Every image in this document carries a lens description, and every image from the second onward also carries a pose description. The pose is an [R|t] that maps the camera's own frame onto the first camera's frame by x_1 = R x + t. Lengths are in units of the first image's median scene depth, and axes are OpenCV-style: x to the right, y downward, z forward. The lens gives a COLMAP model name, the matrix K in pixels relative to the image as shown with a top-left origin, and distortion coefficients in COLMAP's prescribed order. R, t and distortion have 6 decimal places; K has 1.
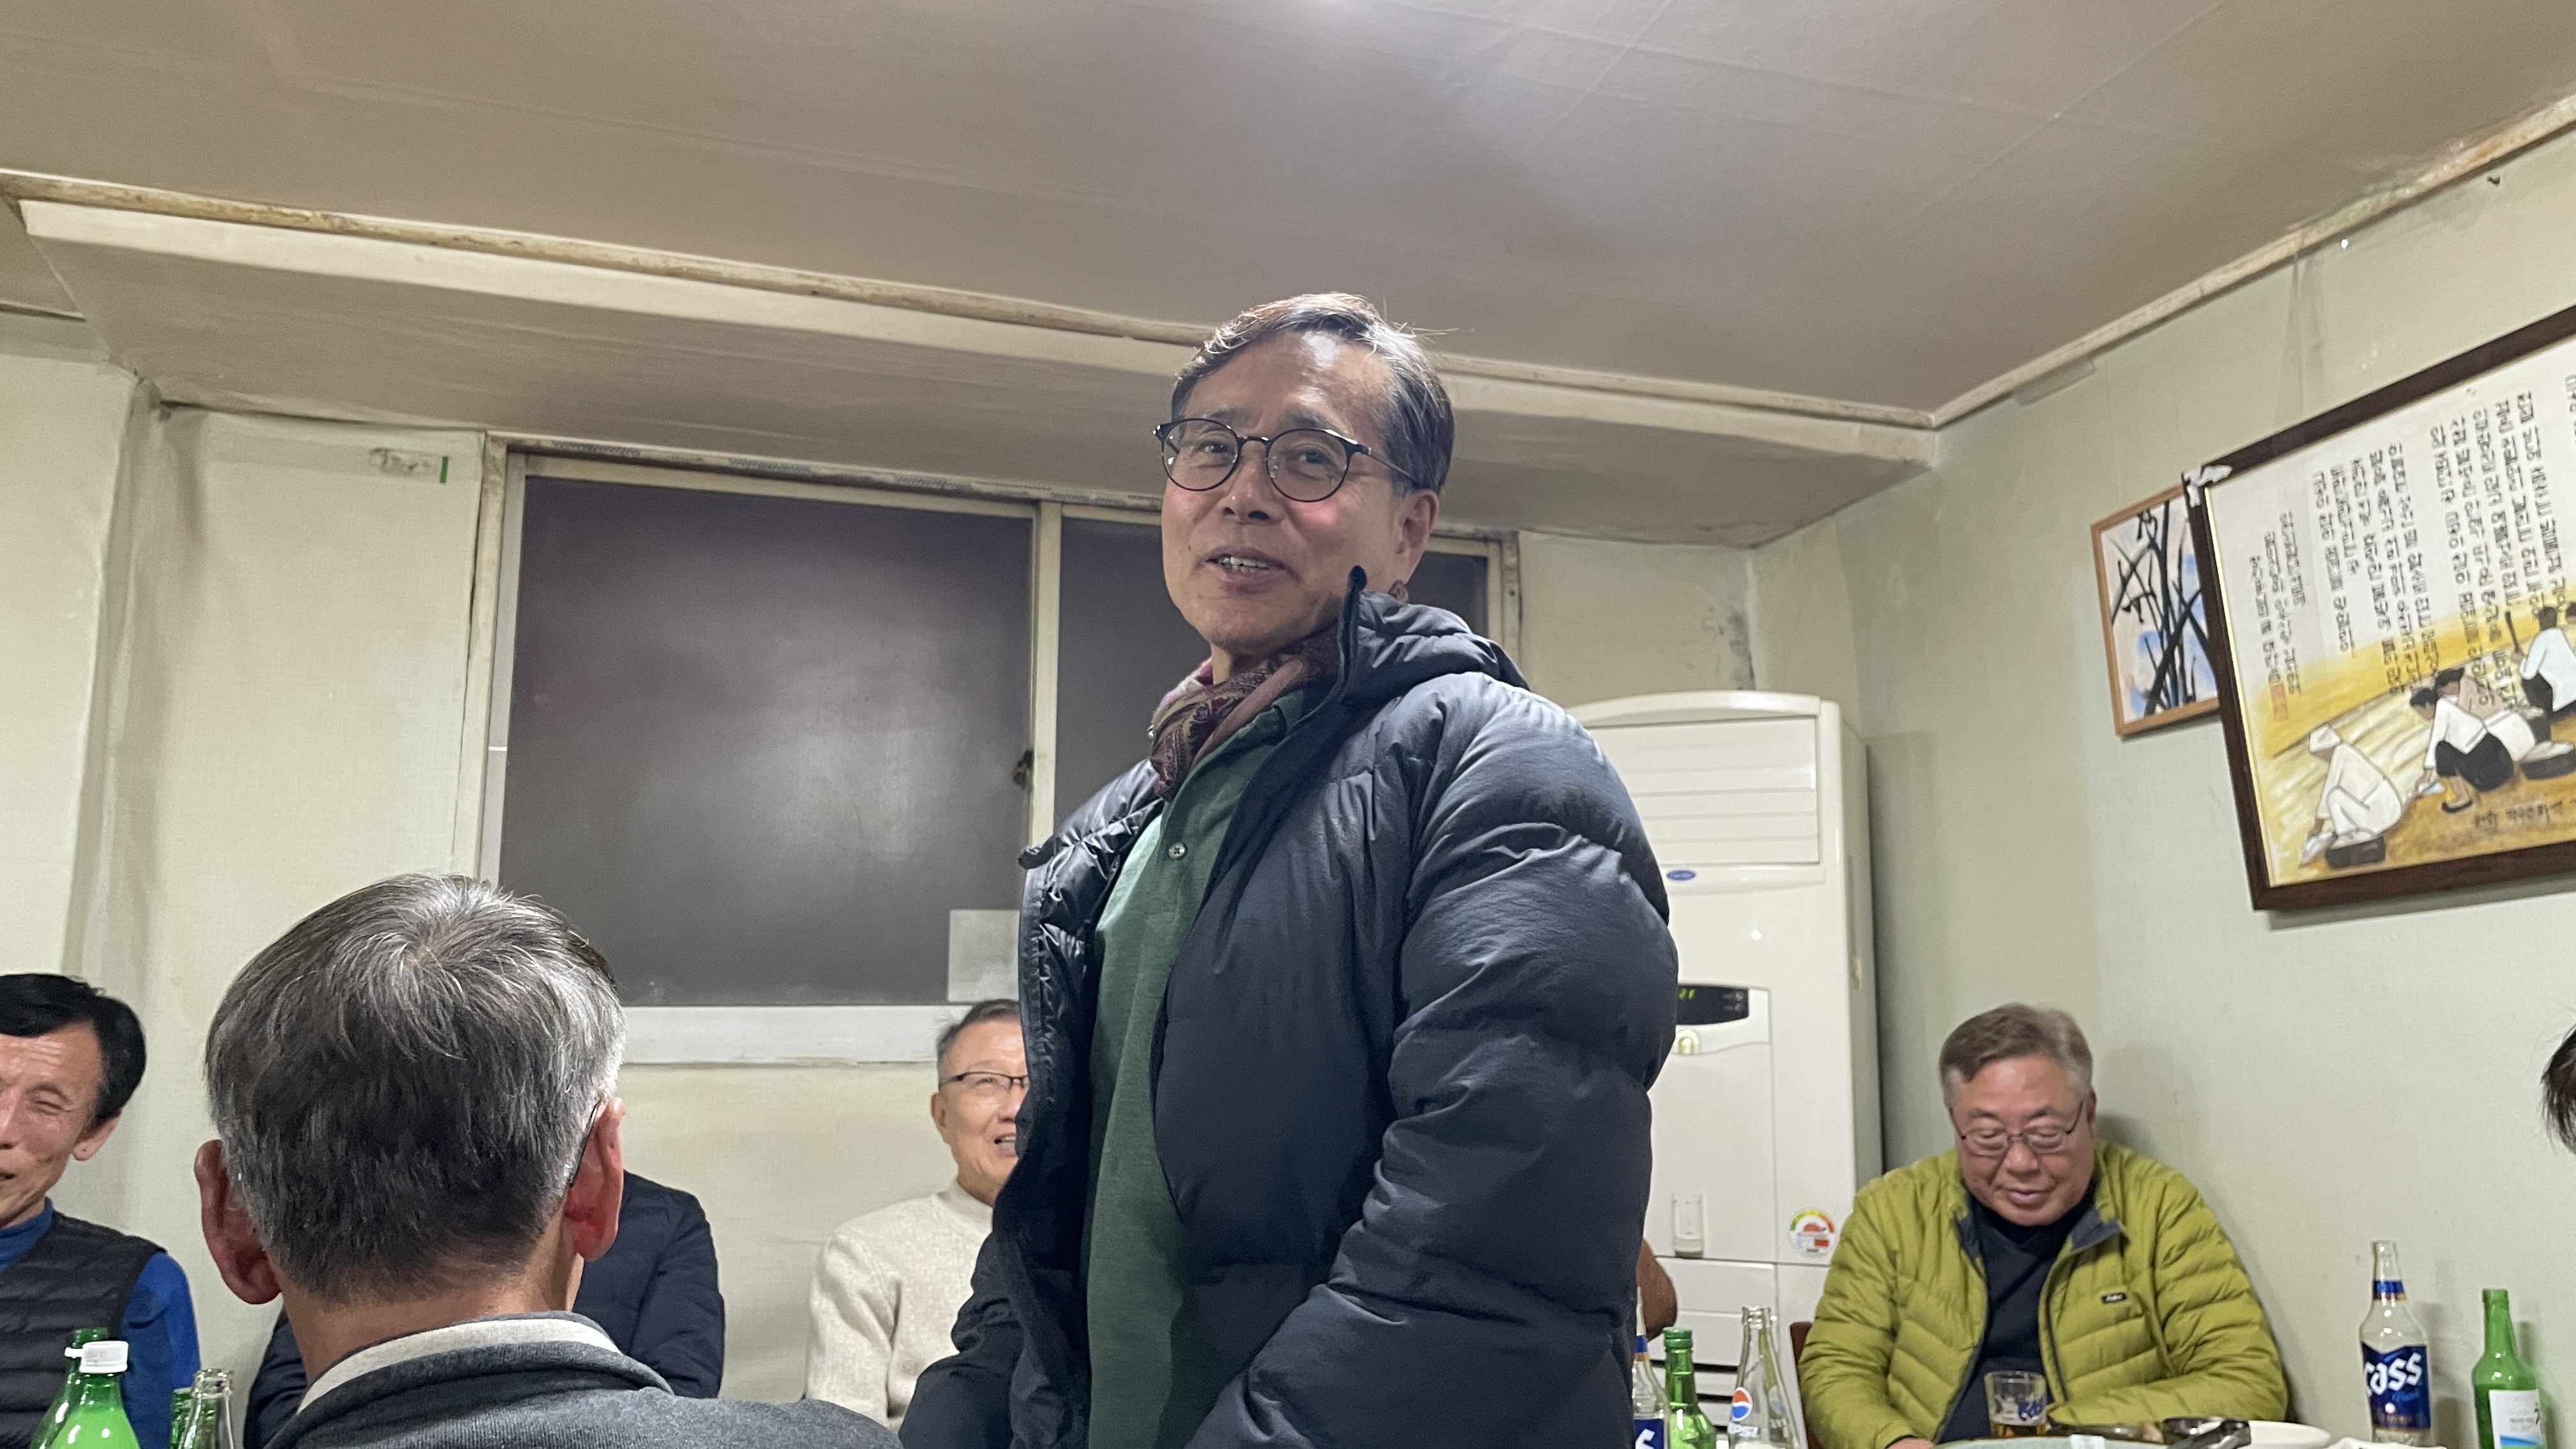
lens RADIAL K [[1958.2, 0, 1280.1], [0, 1958.2, 710.0], [0, 0, 1]] dist [0.067331, -0.087064]
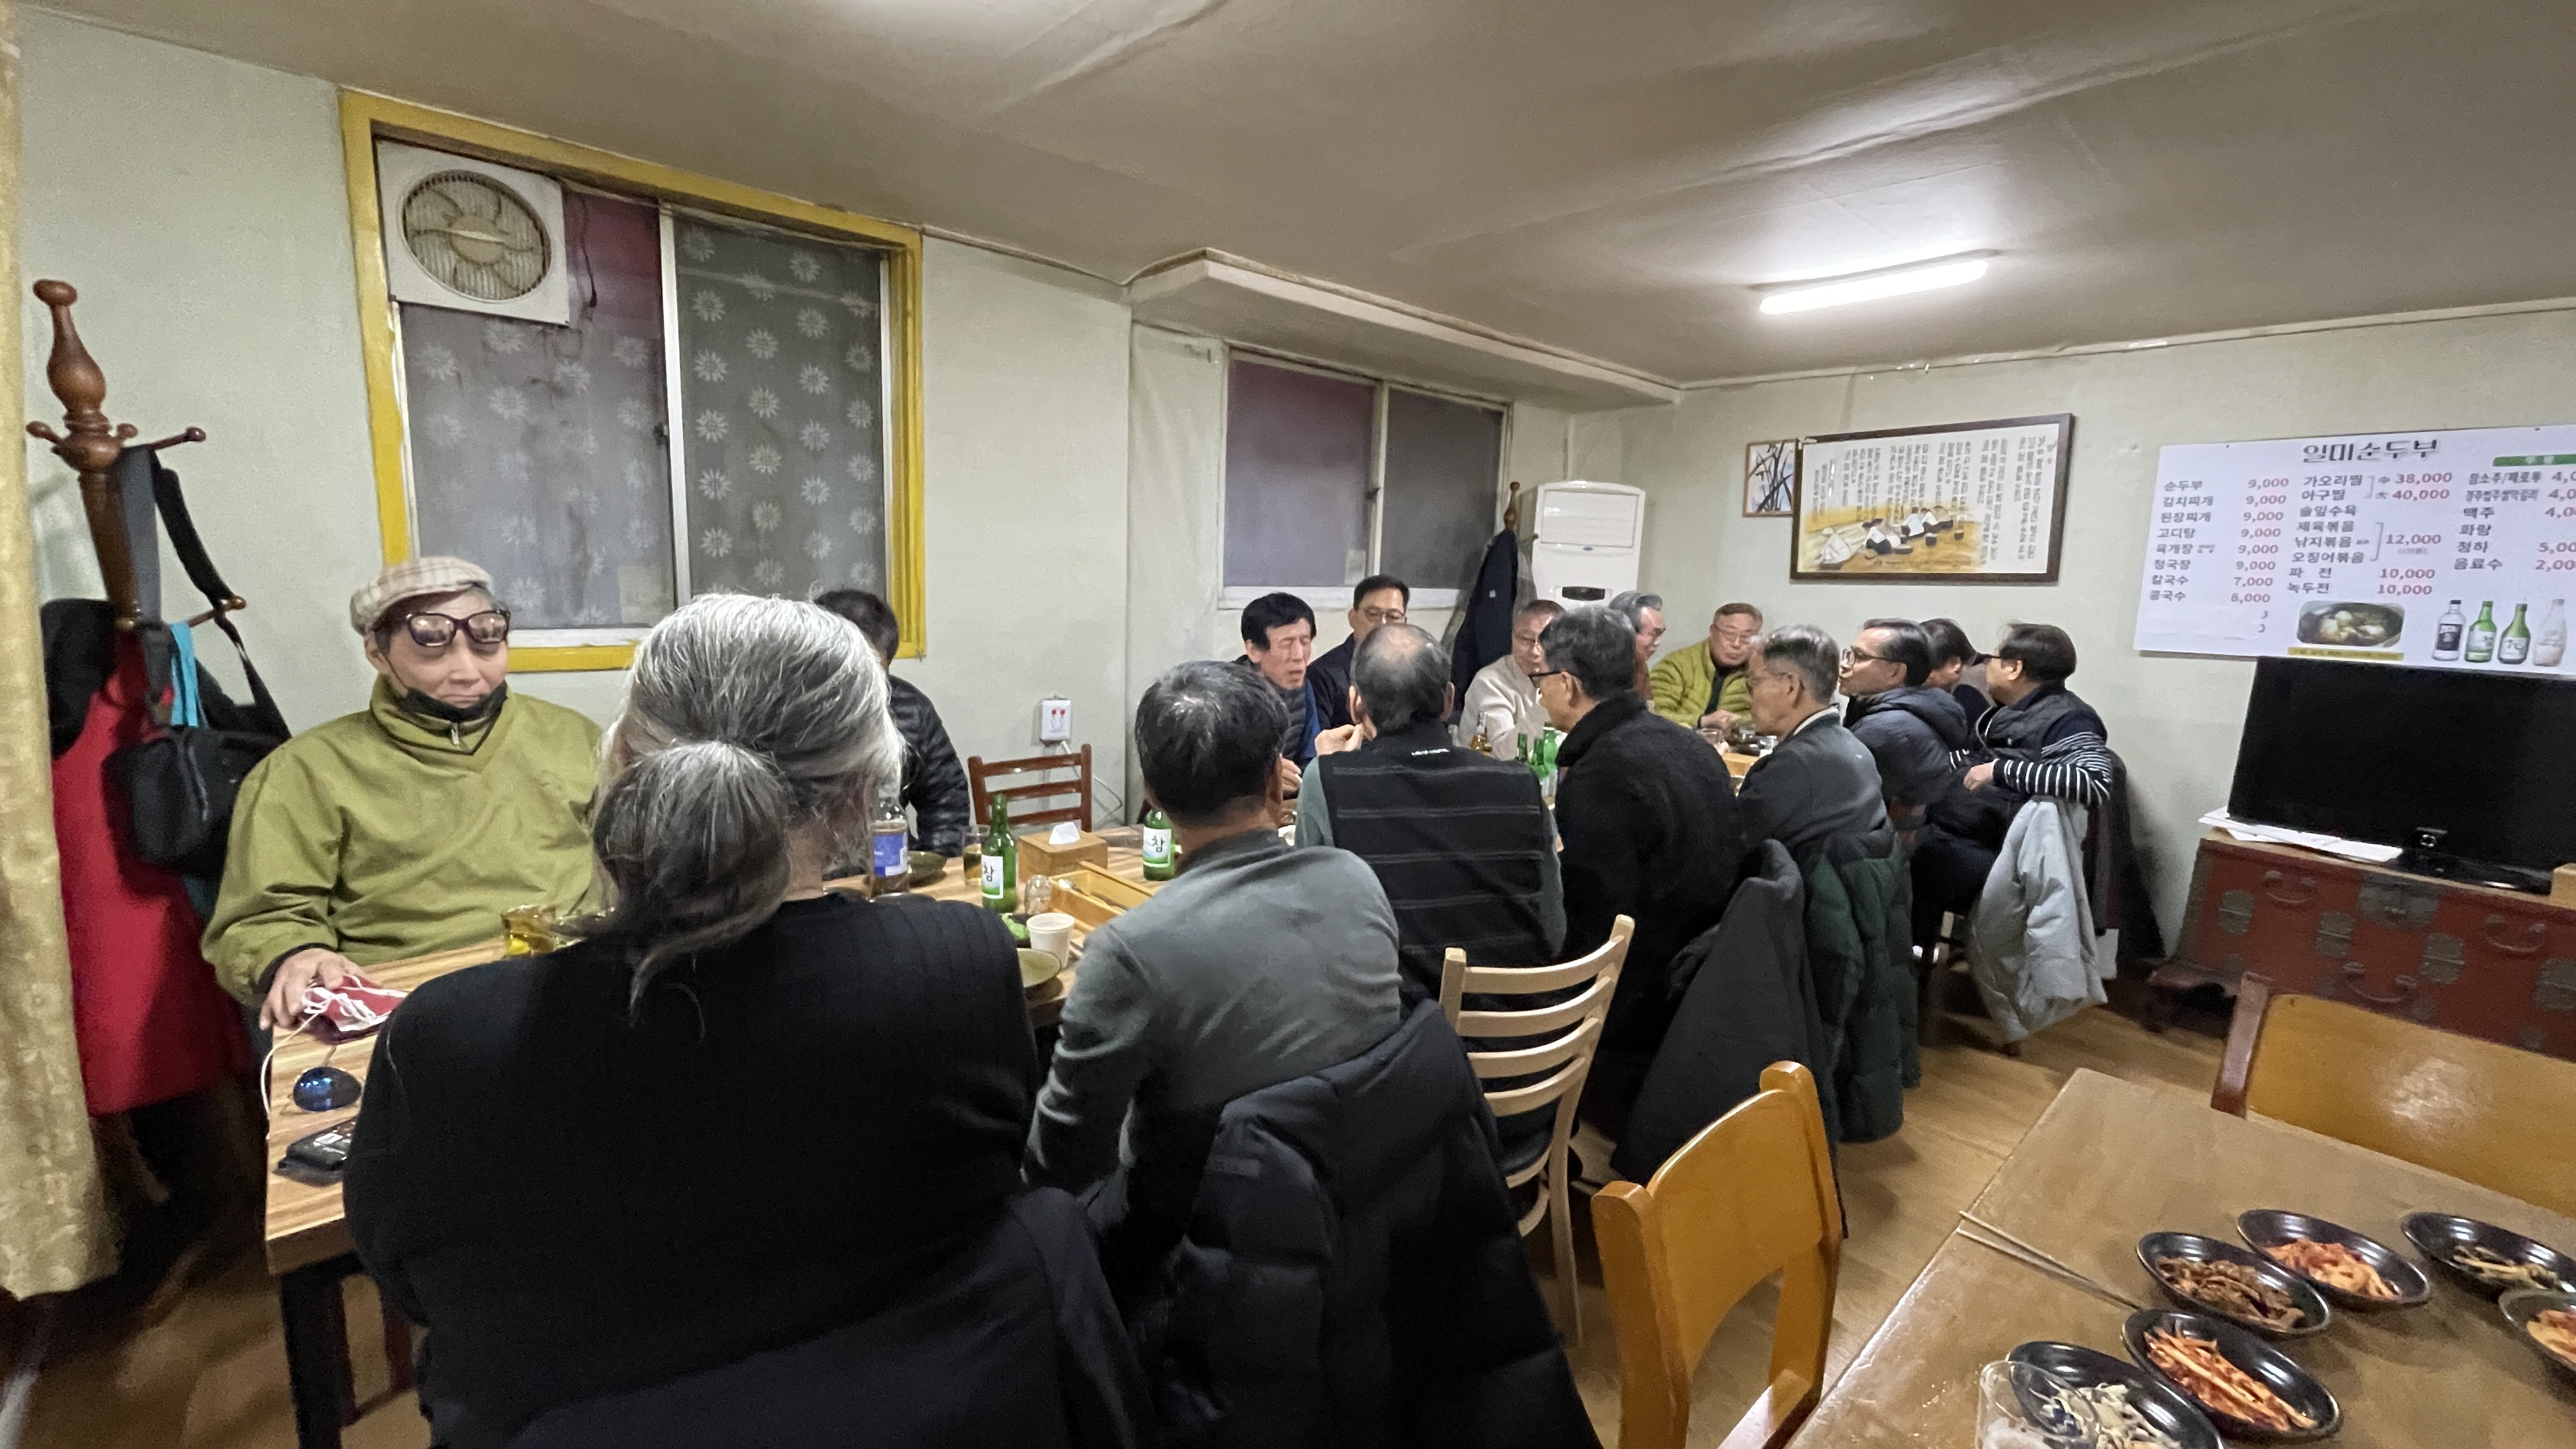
lens RADIAL K [[1045.4, 0, 1277.3], [0, 1045.4, 717.2], [0, 0, 1]] dist [-0.002170, -0.000819]
pose [[0.919517, -0.023726, 0.392333, -0.999474], [-0.108761, 0.943842, 0.311982, -0.134432], [-0.377702, -0.329543, 0.865299, -0.273283]]
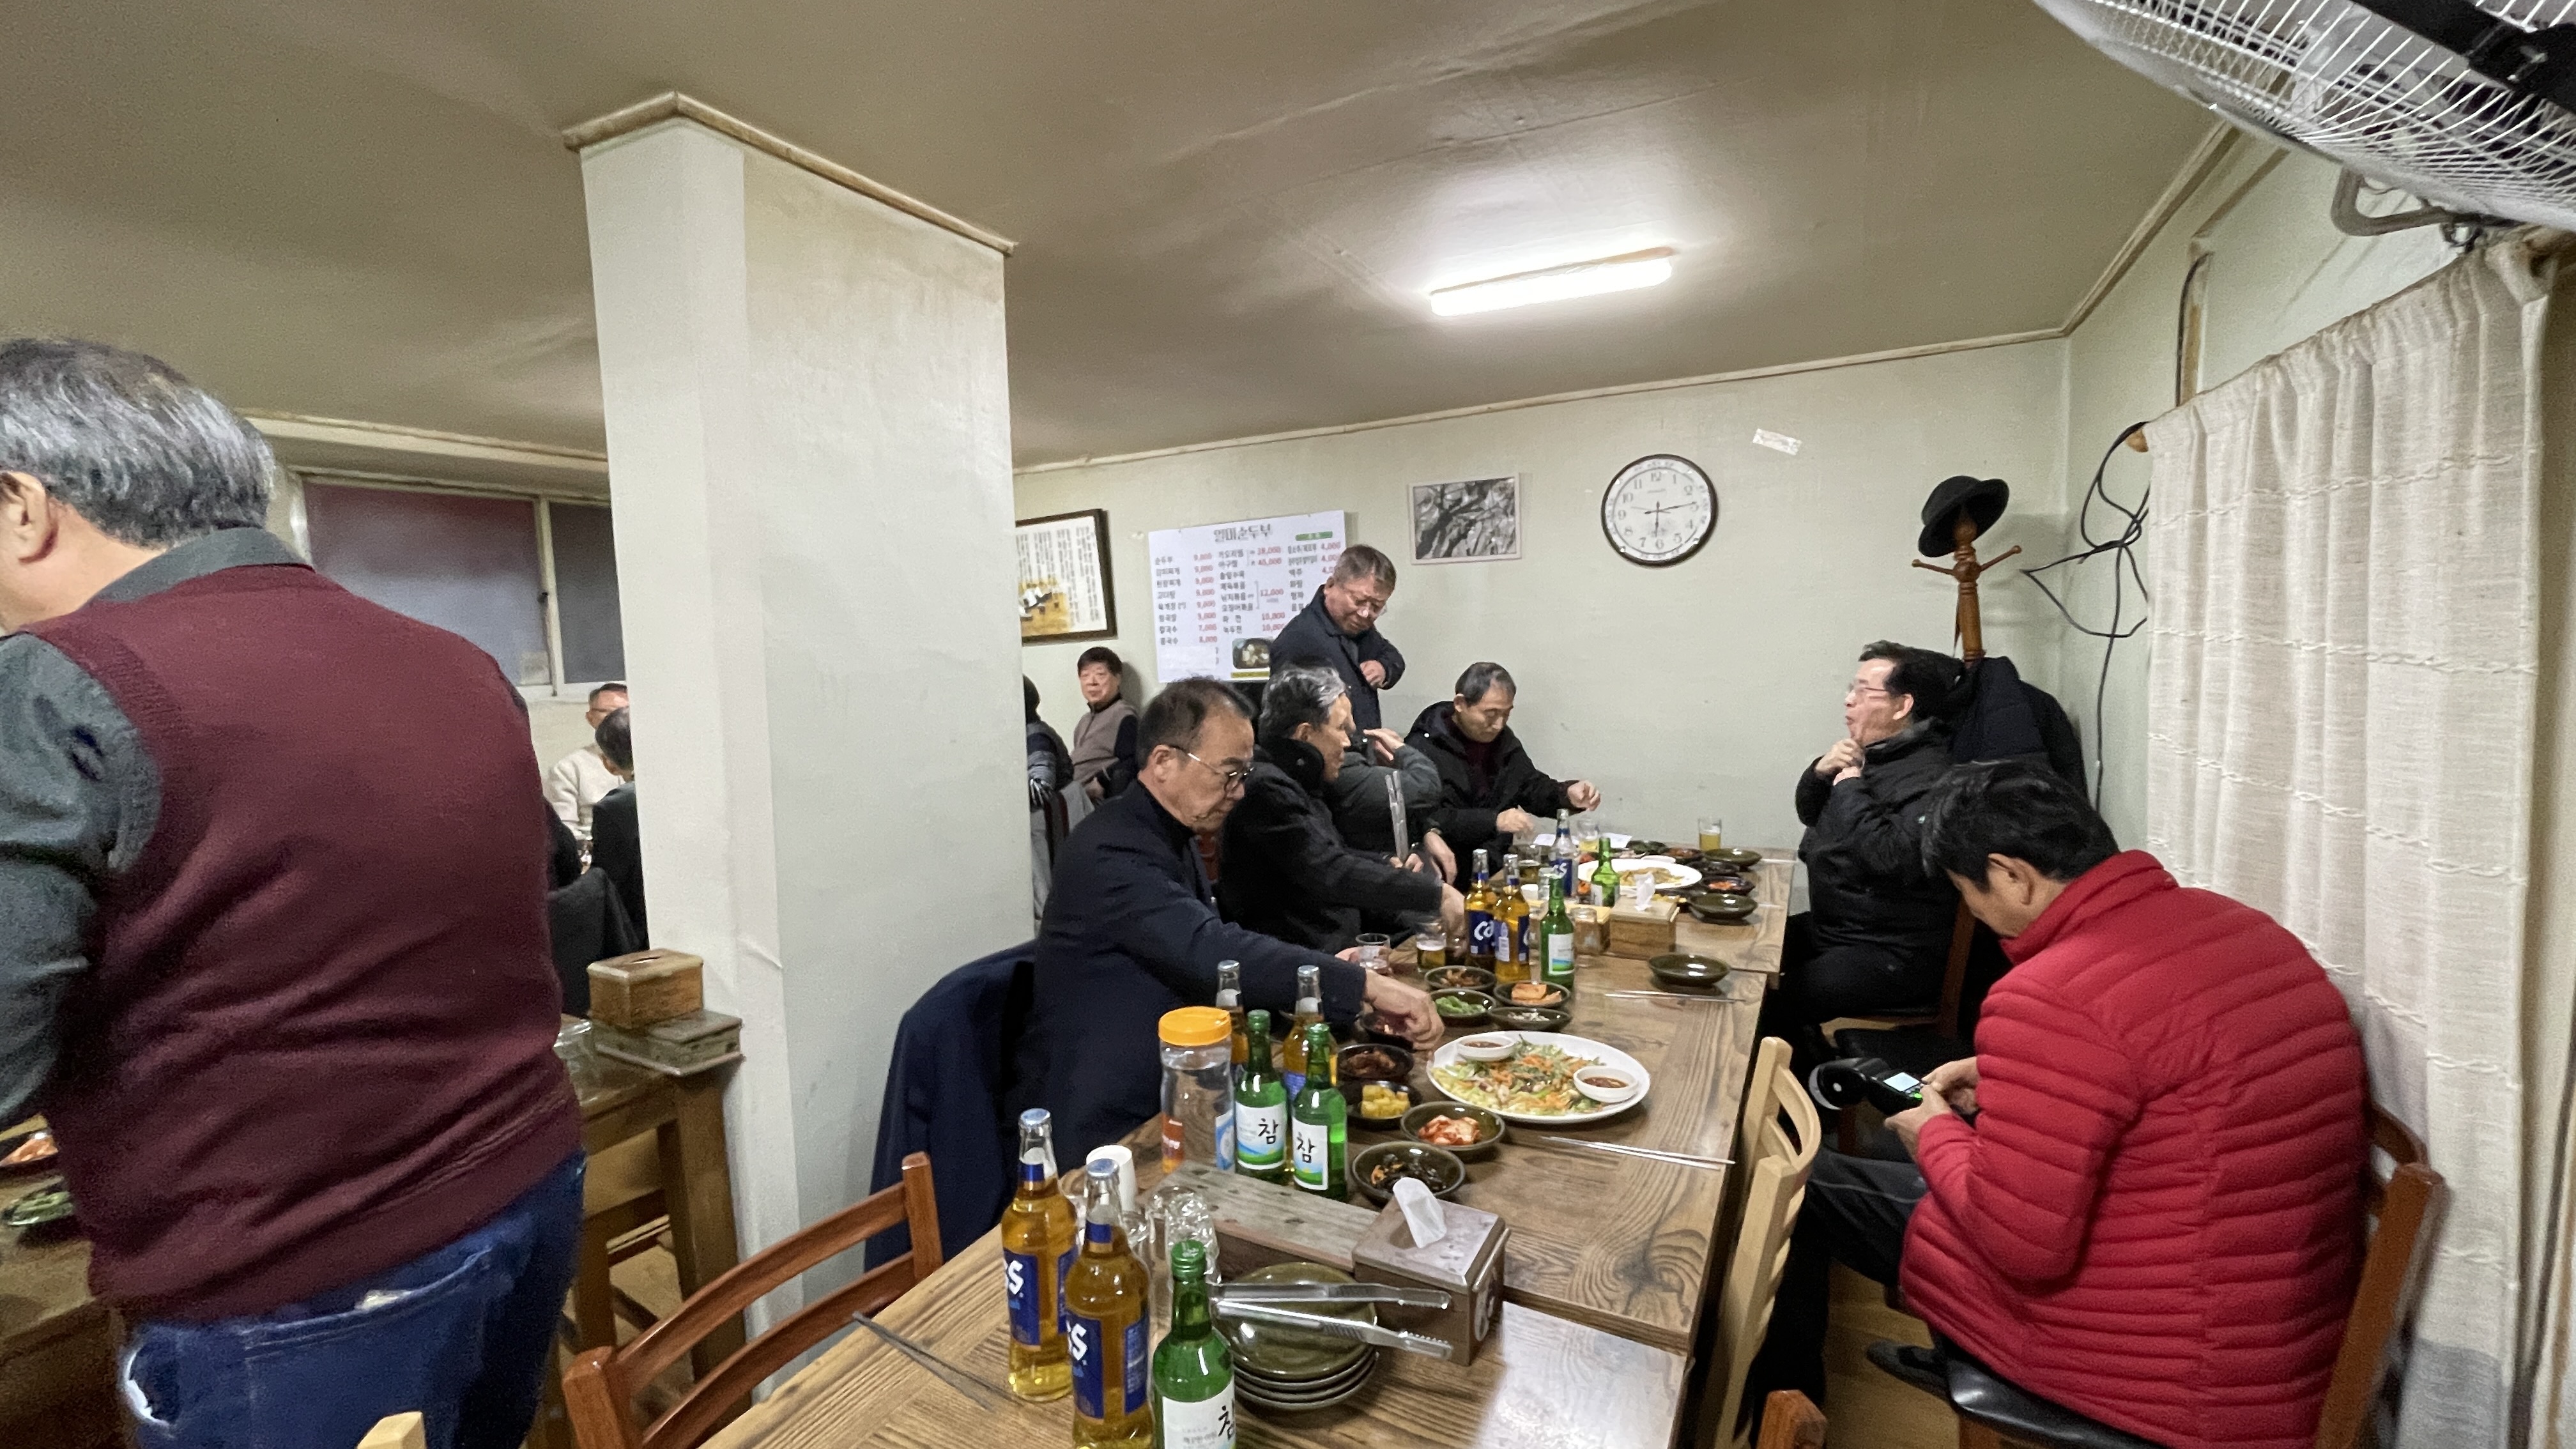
lens RADIAL K [[1045.4, 0, 1287.4], [0, 1045.4, 705.9], [0, 0, 1]] dist [-0.002170, -0.000819]
pose [[0.729772, -0.075127, 0.679551, -0.475970], [-0.088667, 0.975150, 0.203027, -0.268525], [-0.677917, -0.208417, 0.704976, -0.951357]]
